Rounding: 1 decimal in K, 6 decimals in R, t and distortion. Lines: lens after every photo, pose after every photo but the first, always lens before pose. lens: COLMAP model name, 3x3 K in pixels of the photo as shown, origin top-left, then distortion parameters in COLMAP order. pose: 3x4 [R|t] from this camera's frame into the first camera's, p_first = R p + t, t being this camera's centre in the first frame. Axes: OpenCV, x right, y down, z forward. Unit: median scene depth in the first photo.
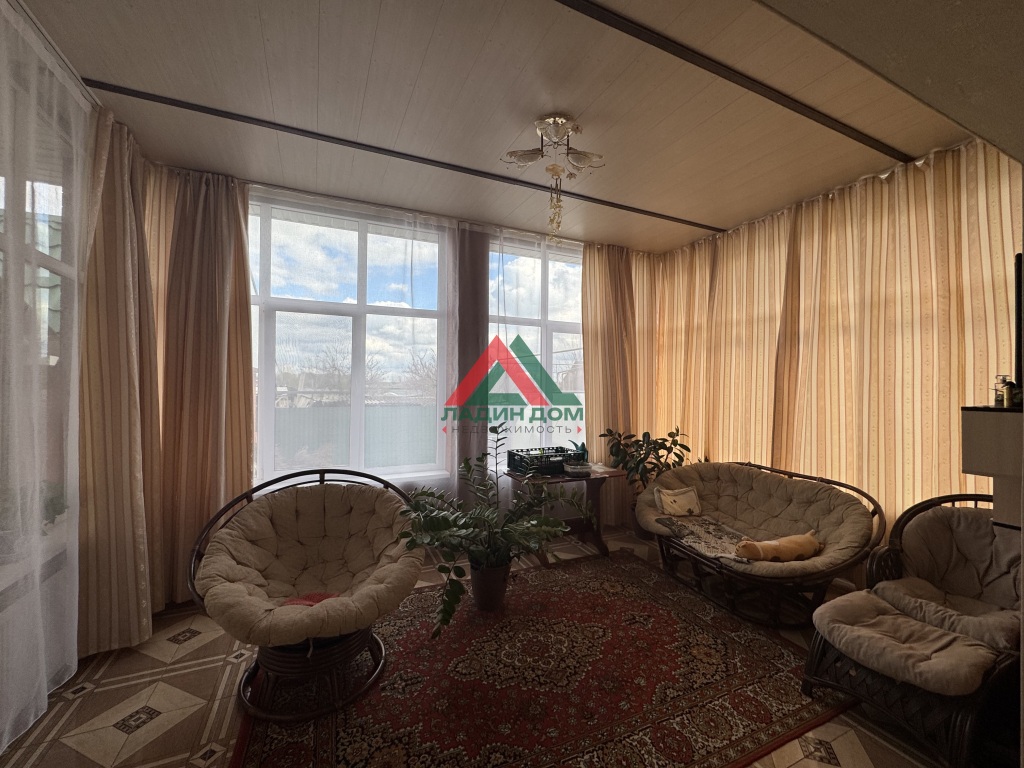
lens RADIAL K [[409.3, 0, 512.0], [0, 409.3, 384.0], [0, 0, 1]] dist [-0.002355, 0.000769]
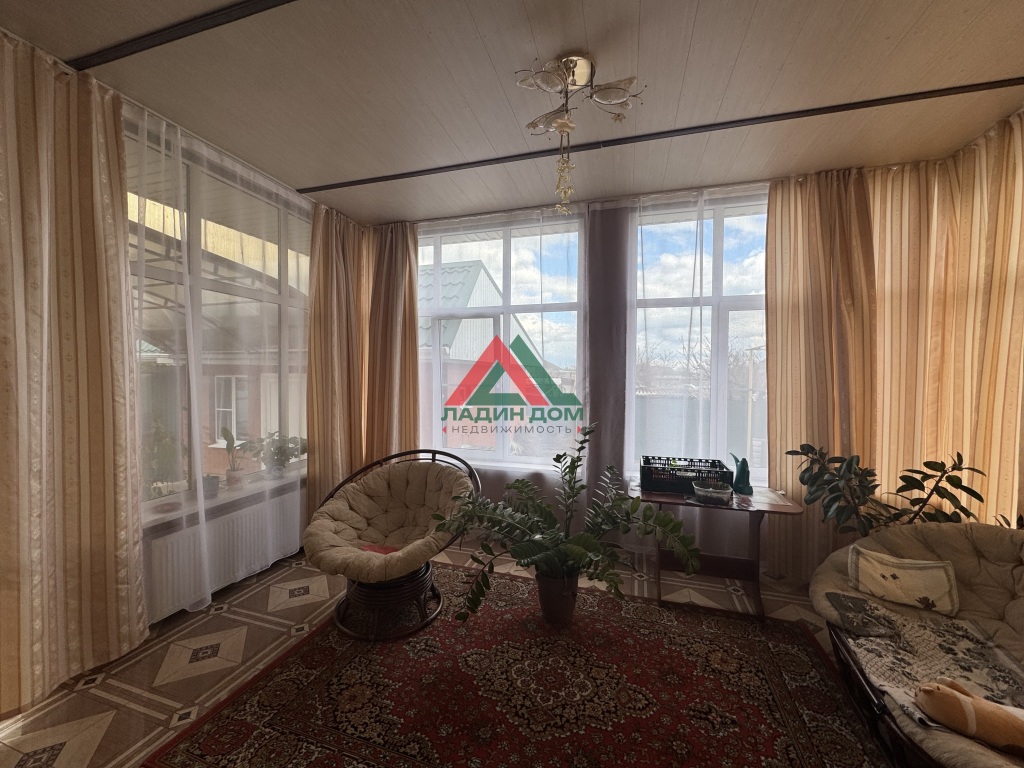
lens RADIAL K [[409.3, 0, 512.0], [0, 409.3, 384.0], [0, 0, 1]] dist [-0.002355, 0.000769]
pose [[0.749369, 0.012883, -0.662028, 0.393108], [0.000958, 0.999789, 0.020541, -0.007753], [0.662152, -0.016027, 0.749198, 0.199452]]
